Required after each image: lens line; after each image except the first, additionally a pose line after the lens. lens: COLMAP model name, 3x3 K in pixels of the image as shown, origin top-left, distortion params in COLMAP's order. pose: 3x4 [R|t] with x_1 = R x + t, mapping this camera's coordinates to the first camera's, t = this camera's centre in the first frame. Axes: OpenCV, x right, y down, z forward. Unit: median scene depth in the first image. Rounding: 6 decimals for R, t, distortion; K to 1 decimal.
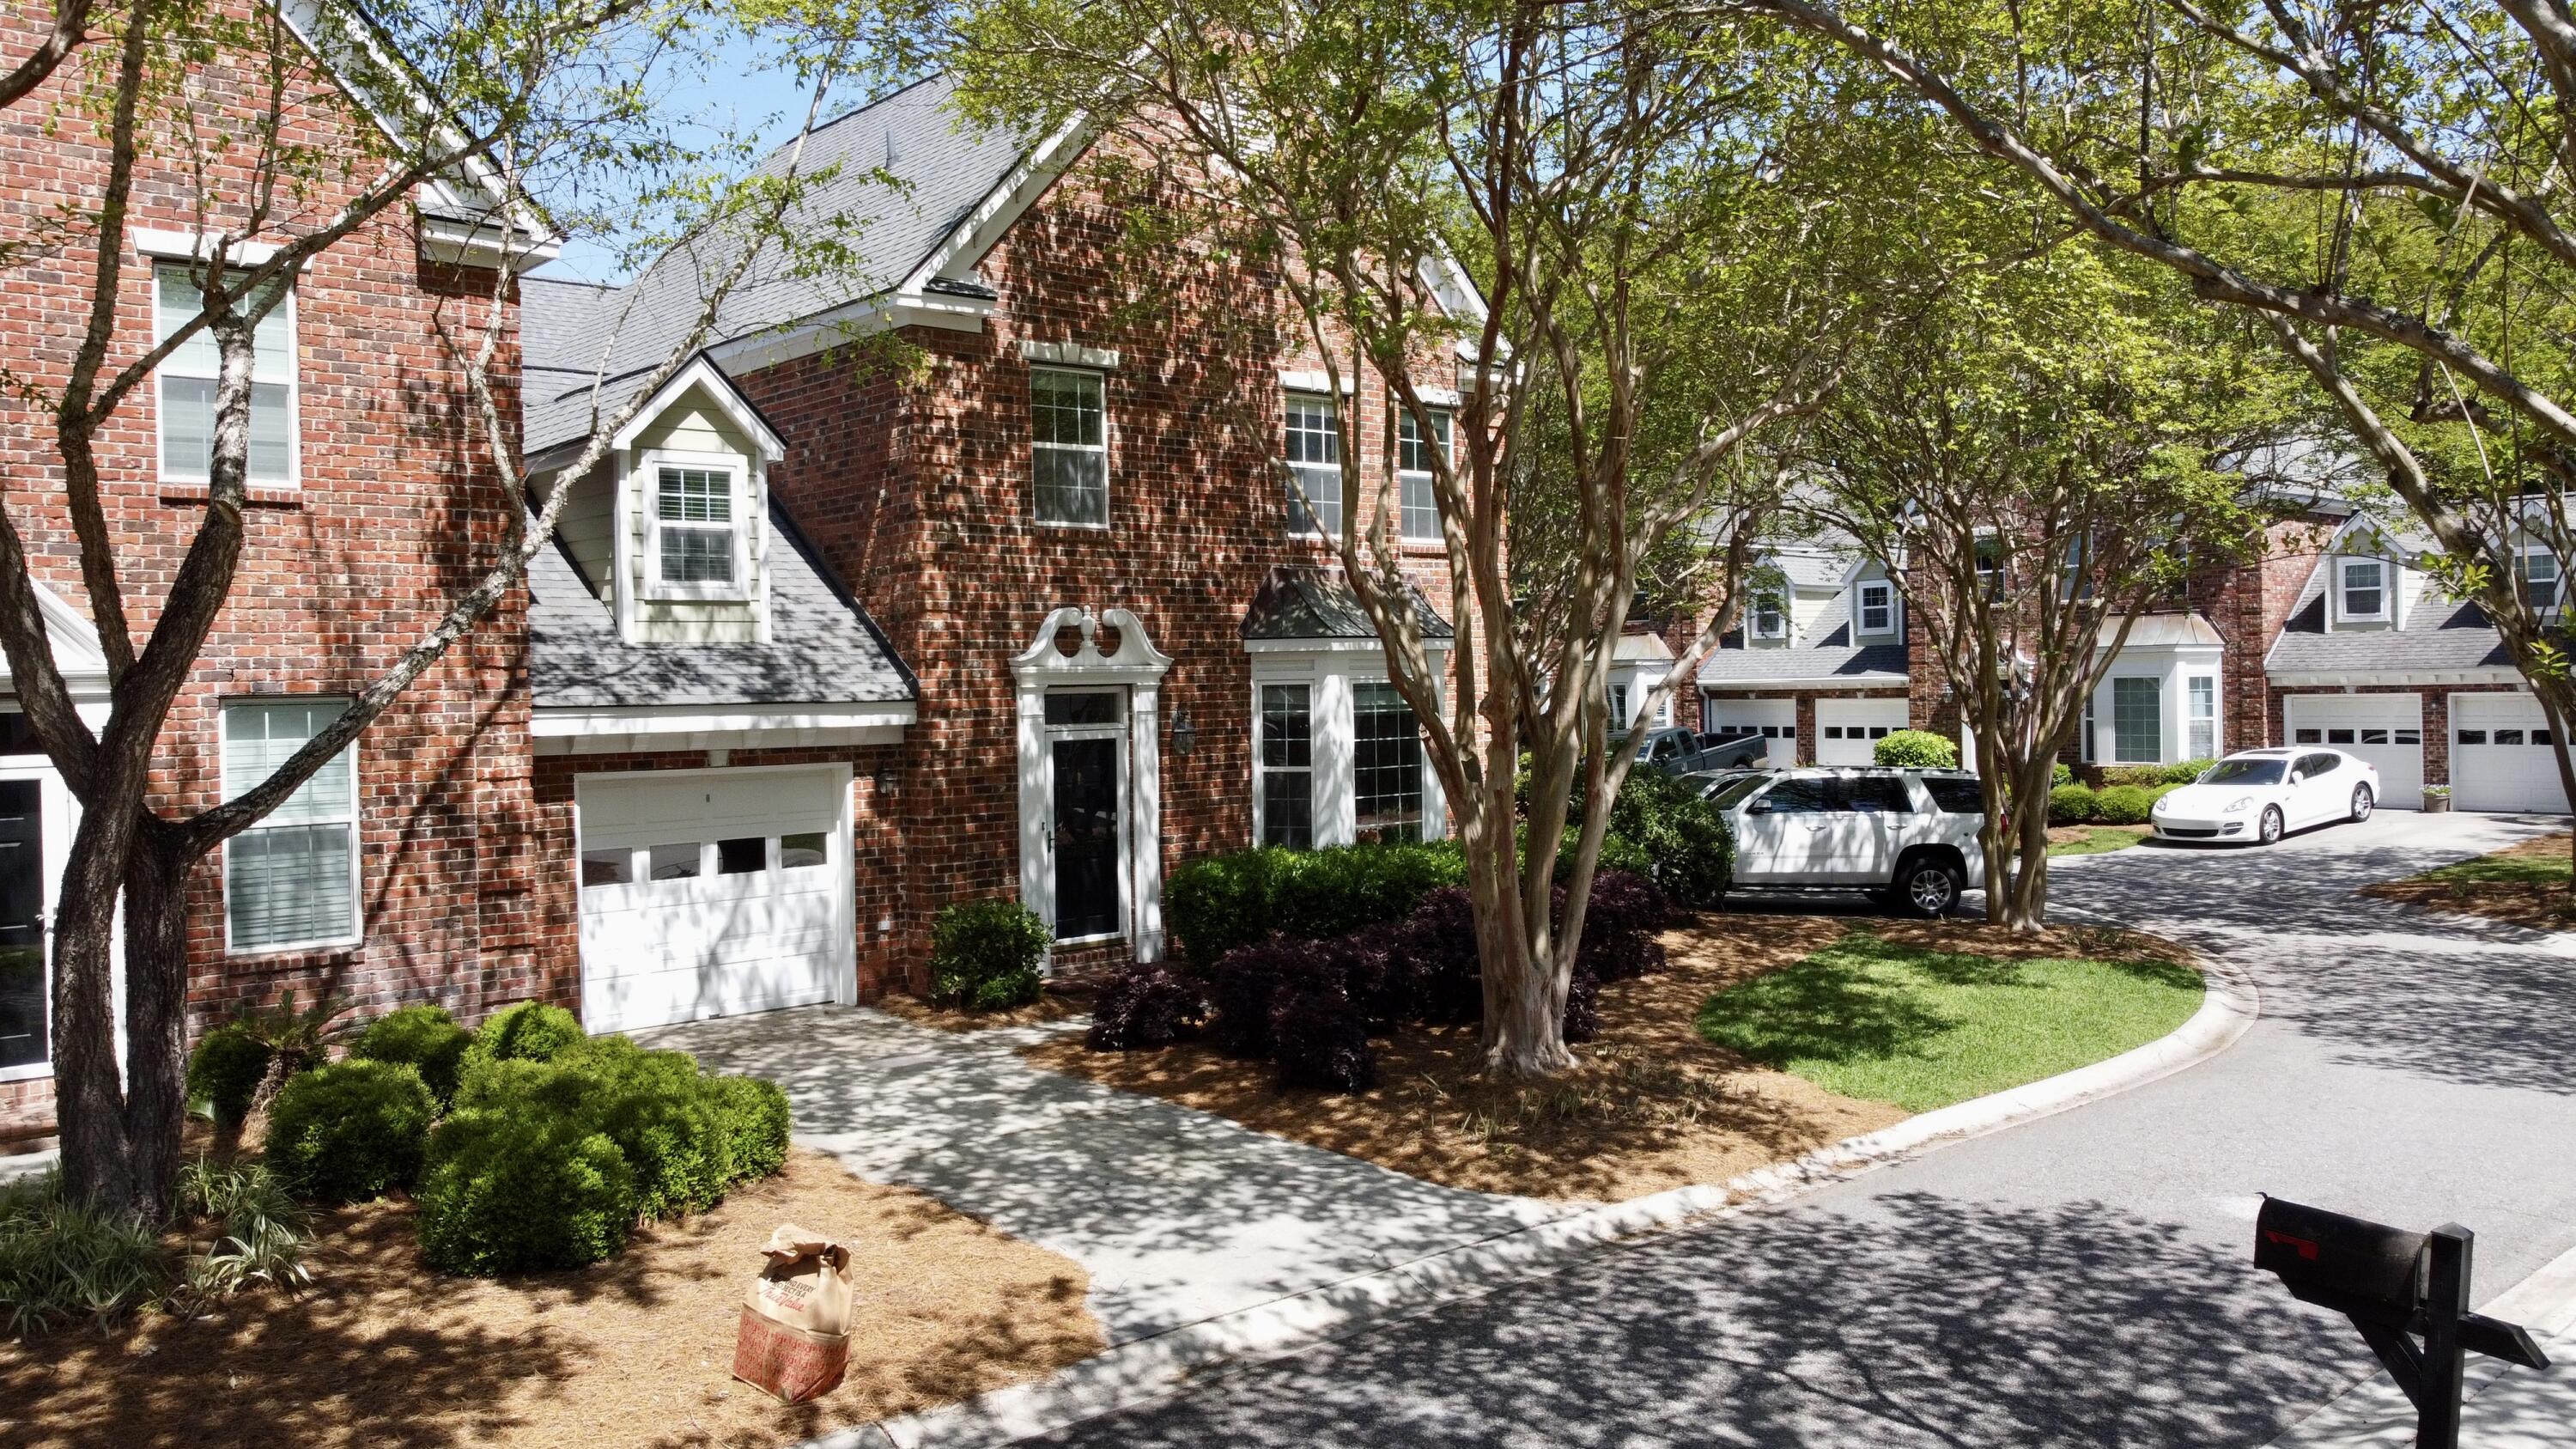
lens RADIAL K [[1956.4, 0, 1288.0], [0, 1956.4, 724.5], [0, 0, 1]] dist [0.007642, 0.000196]
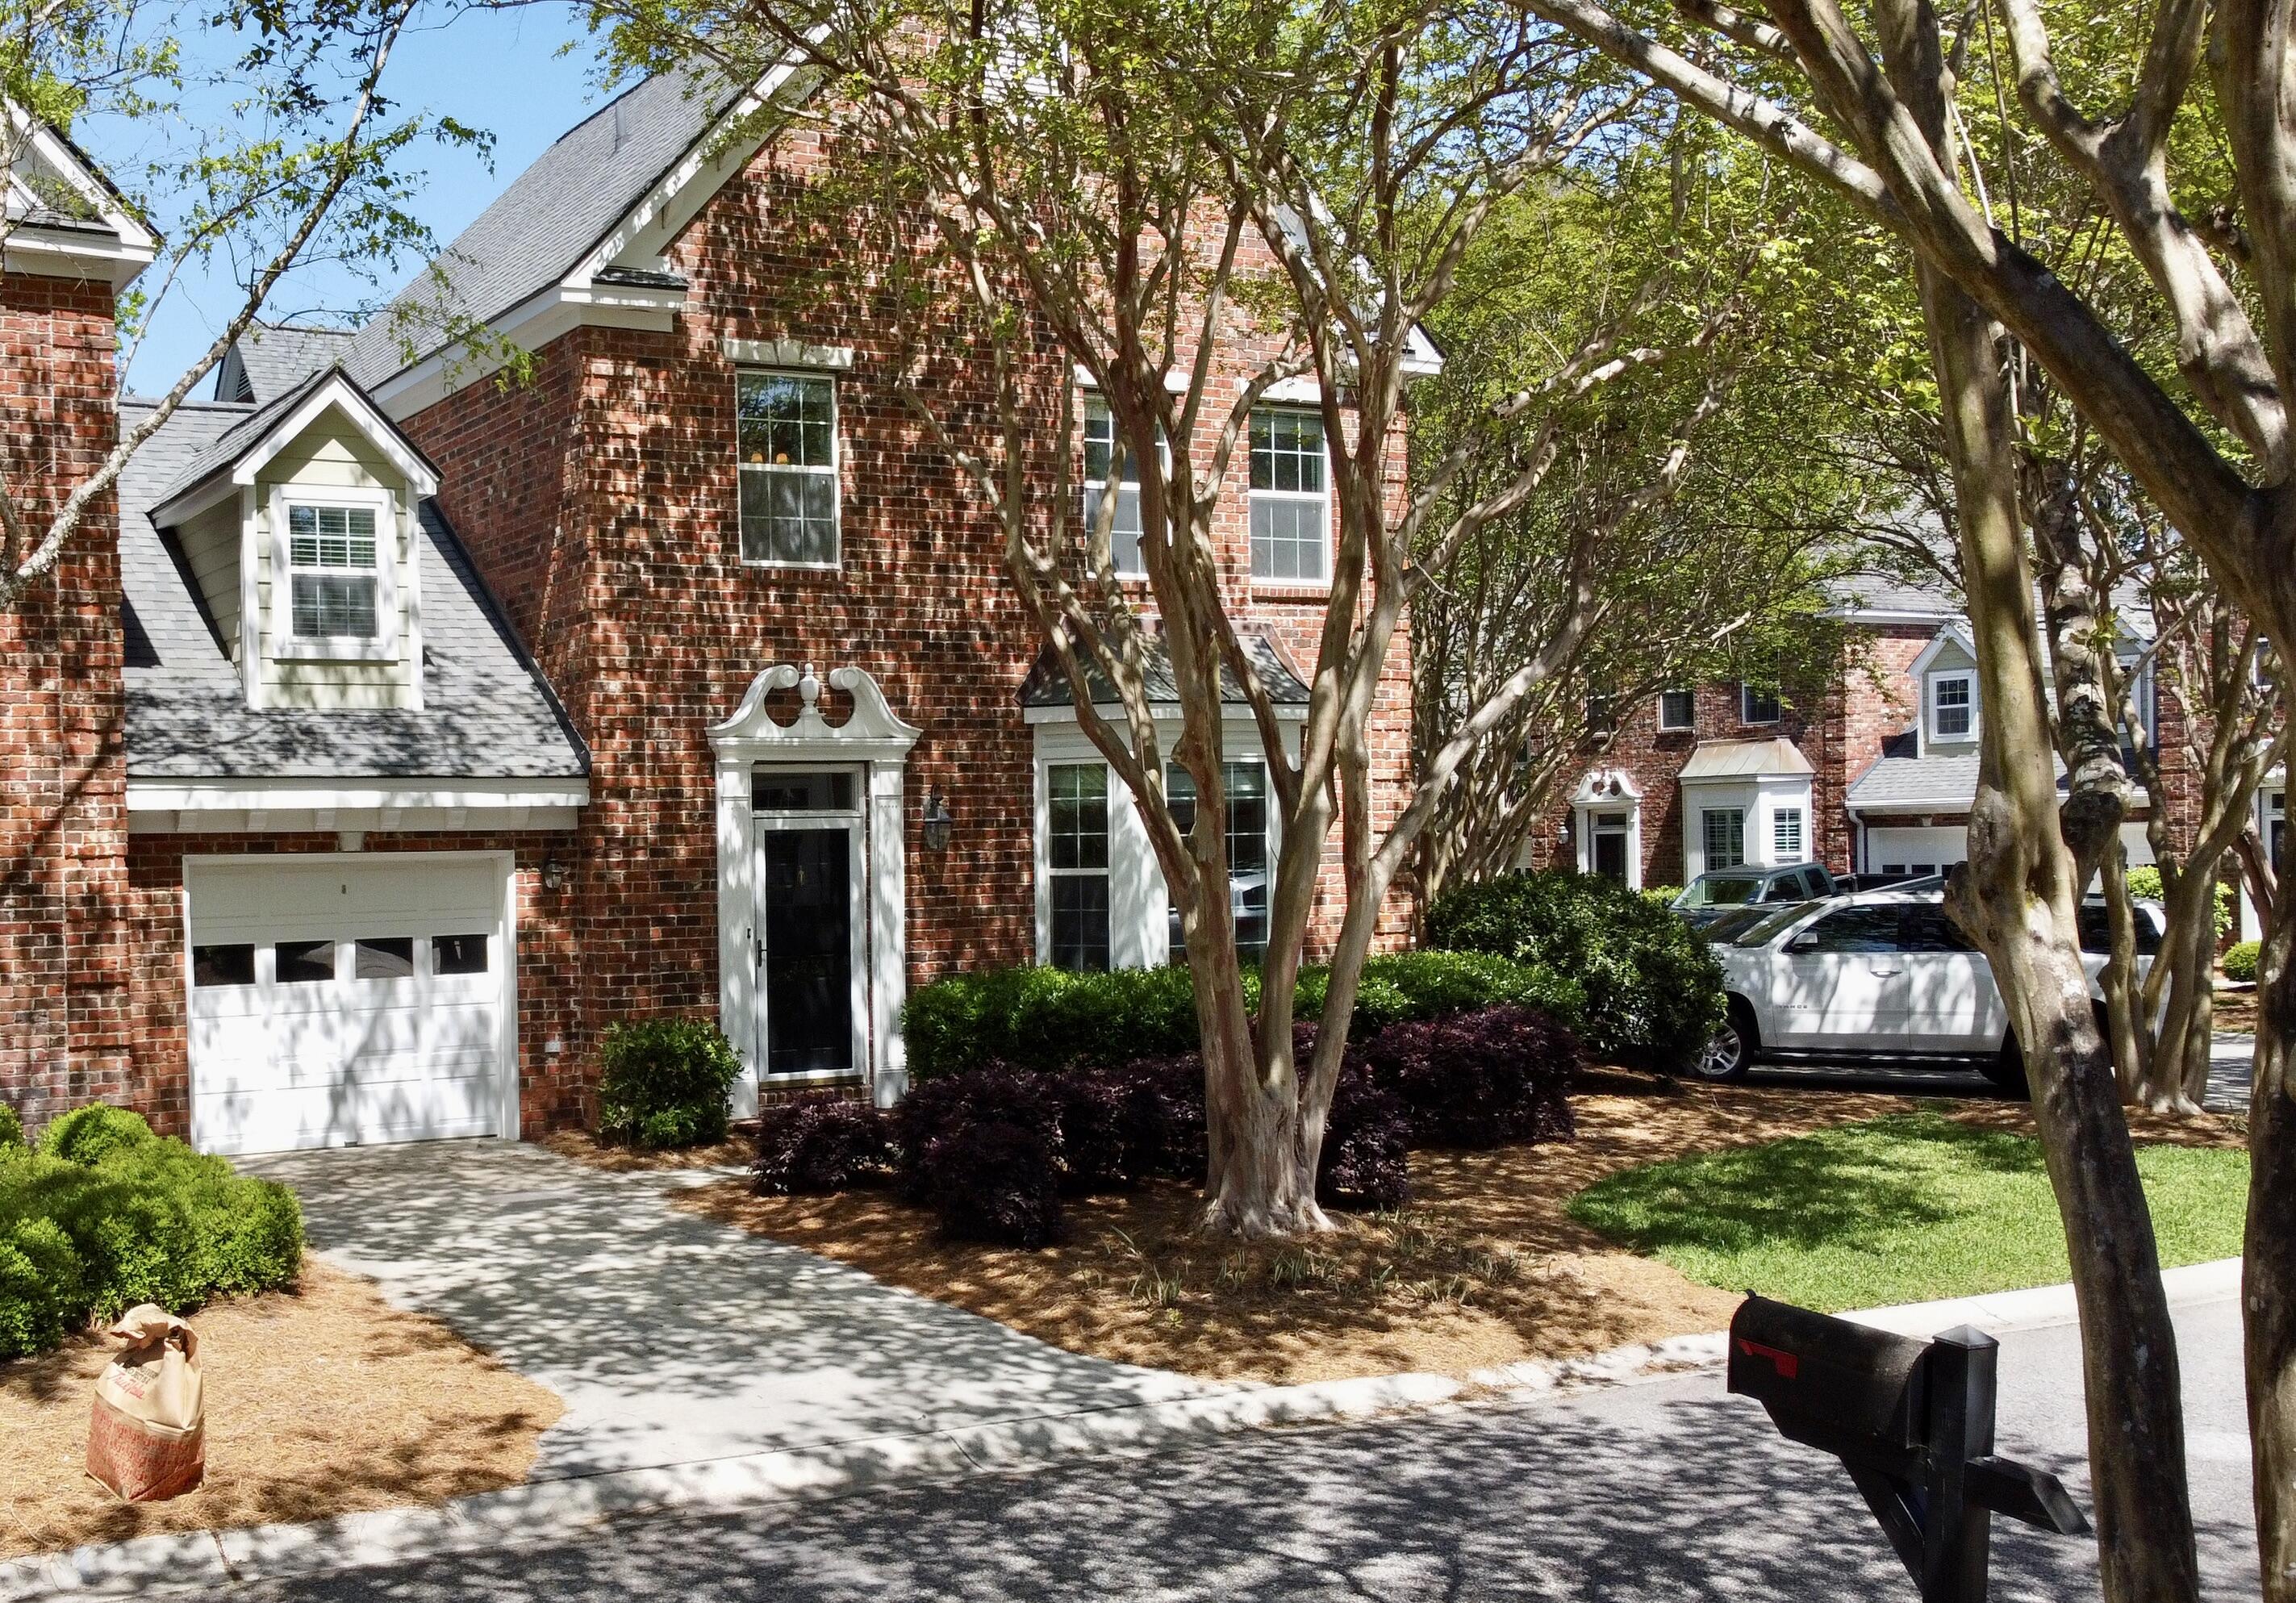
lens RADIAL K [[2541.3, 0, 1148.1], [0, 2541.3, 1027.3], [0, 0, 1]] dist [0.003395, 0.042292]
pose [[0.958166, 0.006028, -0.286149, 0.348558], [-0.005056, 0.999979, 0.004135, 0.088377], [0.286168, -0.002515, 0.958176, 0.031424]]
